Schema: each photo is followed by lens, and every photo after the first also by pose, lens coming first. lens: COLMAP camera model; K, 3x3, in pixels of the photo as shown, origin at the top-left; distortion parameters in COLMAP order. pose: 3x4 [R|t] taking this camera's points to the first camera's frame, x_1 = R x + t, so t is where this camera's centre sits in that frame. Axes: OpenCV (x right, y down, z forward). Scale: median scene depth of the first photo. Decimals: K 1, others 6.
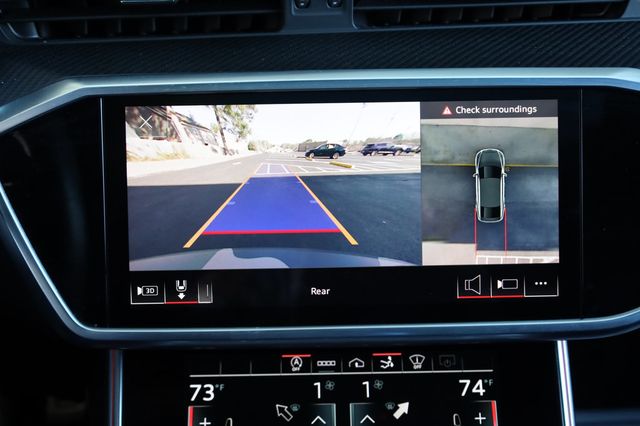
lens RADIAL K [[864.9, 0, 320.0], [0, 864.9, 213.0], [0, 0, 1]] dist [-0.001406, -0.036464]
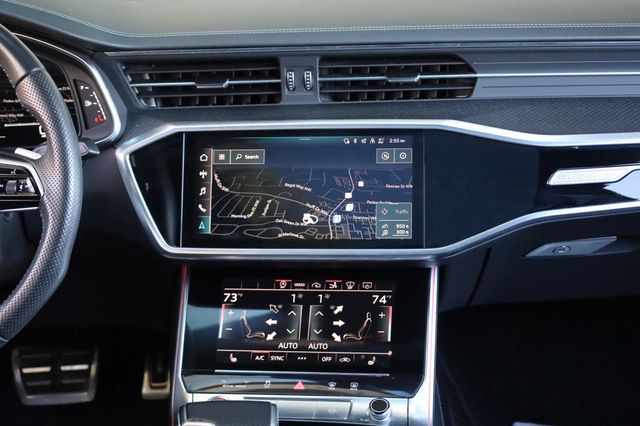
lens RADIAL K [[1115.9, 0, 320.0], [0, 1115.9, 213.0], [0, 0, 1]] dist [-0.032541, 0.088691]
pose [[0.988484, 0.017645, -0.150291, 0.398954], [-0.040786, 0.987490, -0.152313, 0.382906], [0.145723, 0.156689, 0.976838, -1.287654]]
